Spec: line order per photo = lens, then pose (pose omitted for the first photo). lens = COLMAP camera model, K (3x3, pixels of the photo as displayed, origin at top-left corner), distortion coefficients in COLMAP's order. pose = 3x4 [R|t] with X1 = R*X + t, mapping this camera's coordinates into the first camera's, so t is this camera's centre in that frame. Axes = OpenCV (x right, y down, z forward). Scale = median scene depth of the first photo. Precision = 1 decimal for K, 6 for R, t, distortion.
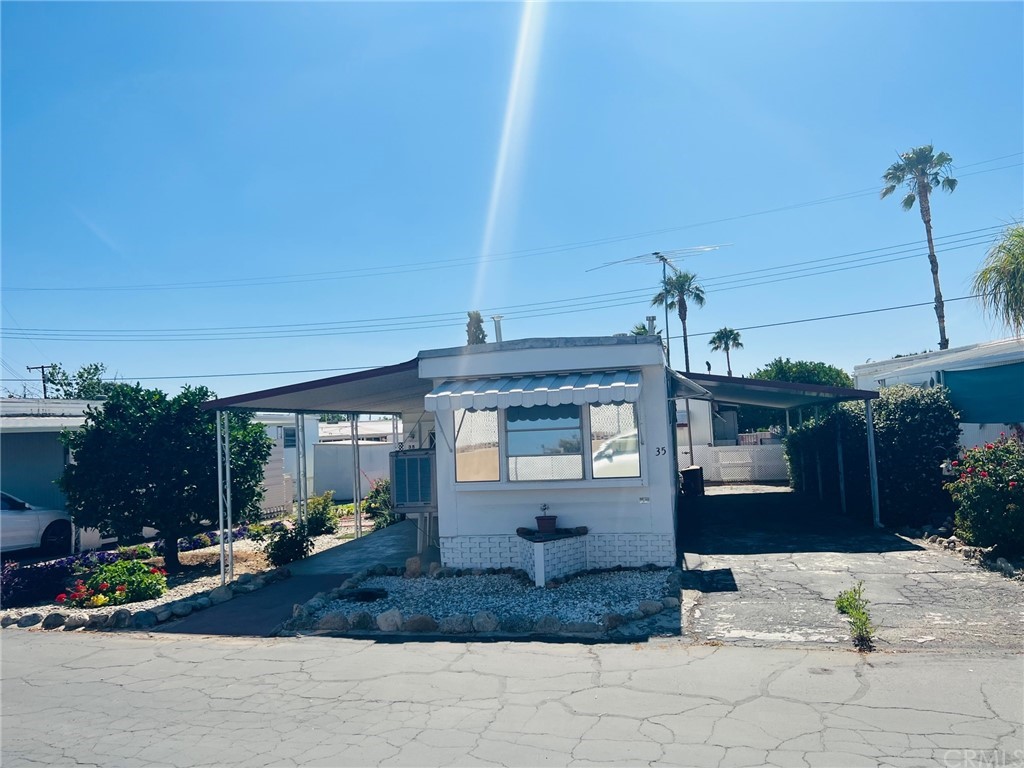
lens RADIAL K [[773.5, 0, 522.4], [0, 773.5, 385.2], [0, 0, 1]] dist [0.052783, -0.062018]
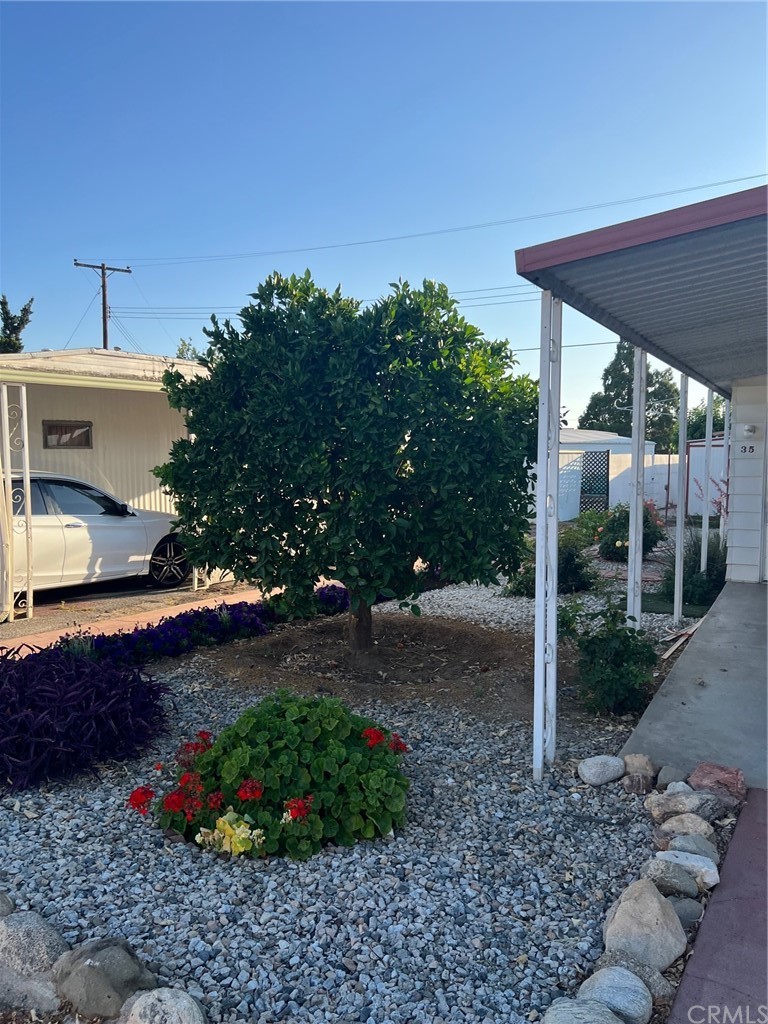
lens RADIAL K [[773.5, 0, 389.1], [0, 773.5, 510.2], [0, 0, 1]] dist [0.052783, -0.062018]
pose [[0.956469, 0.069837, -0.283354, -0.310485], [-0.030335, 0.989477, 0.141475, 0.072213], [0.290252, -0.126721, 0.948523, 0.567211]]
